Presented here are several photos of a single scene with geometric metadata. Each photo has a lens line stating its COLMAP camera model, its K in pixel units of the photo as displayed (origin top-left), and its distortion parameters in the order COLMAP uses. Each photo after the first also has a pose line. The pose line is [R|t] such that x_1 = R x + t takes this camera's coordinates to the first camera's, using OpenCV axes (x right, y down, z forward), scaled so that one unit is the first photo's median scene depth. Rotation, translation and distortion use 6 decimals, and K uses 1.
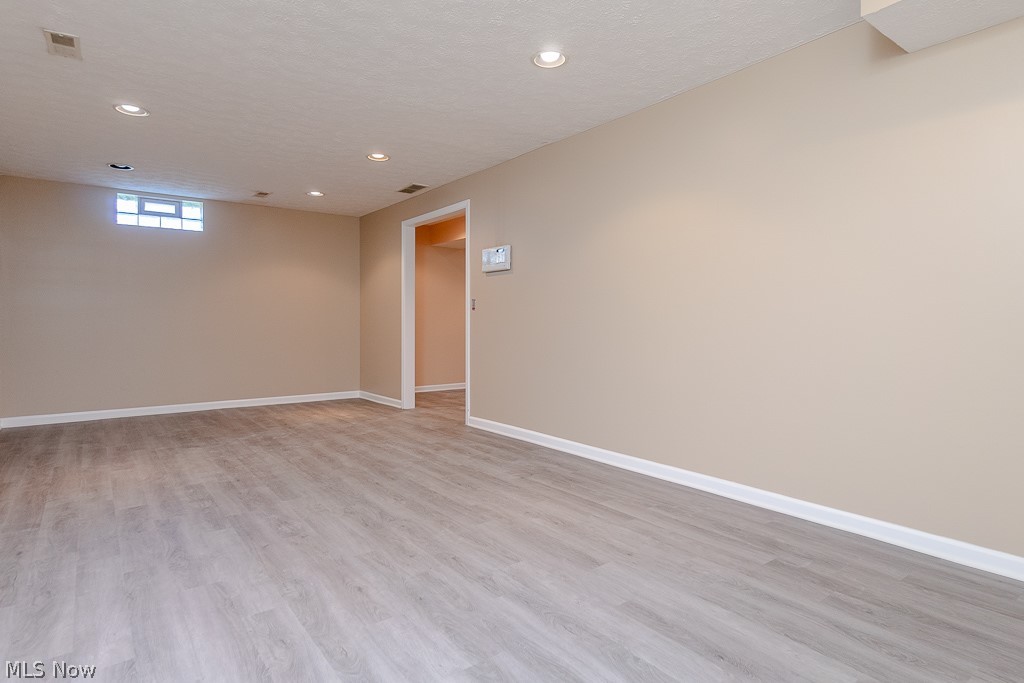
lens RADIAL K [[535.3, 0, 511.6], [0, 535.3, 323.3], [0, 0, 1]] dist [-0.001870, -0.001195]
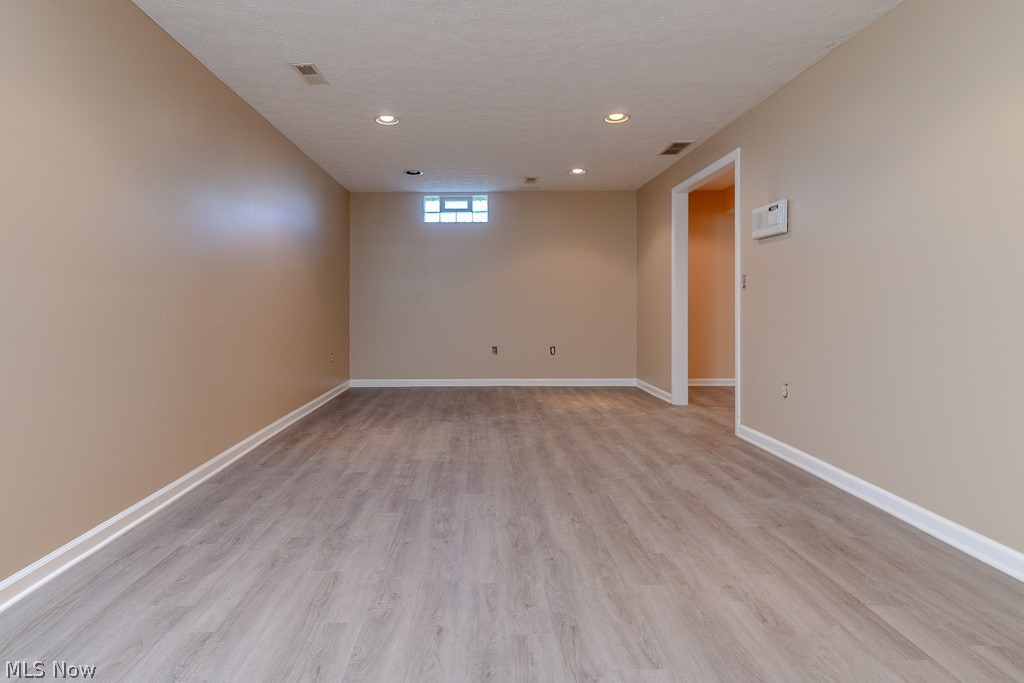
lens RADIAL K [[536.3, 0, 510.4], [0, 536.3, 303.9], [0, 0, 1]] dist [0.000840, -0.000510]
pose [[0.797589, -0.004274, -0.603186, 0.199555], [0.004217, 0.999990, -0.001509, -0.004725], [0.603187, -0.001340, 0.797599, 0.264424]]
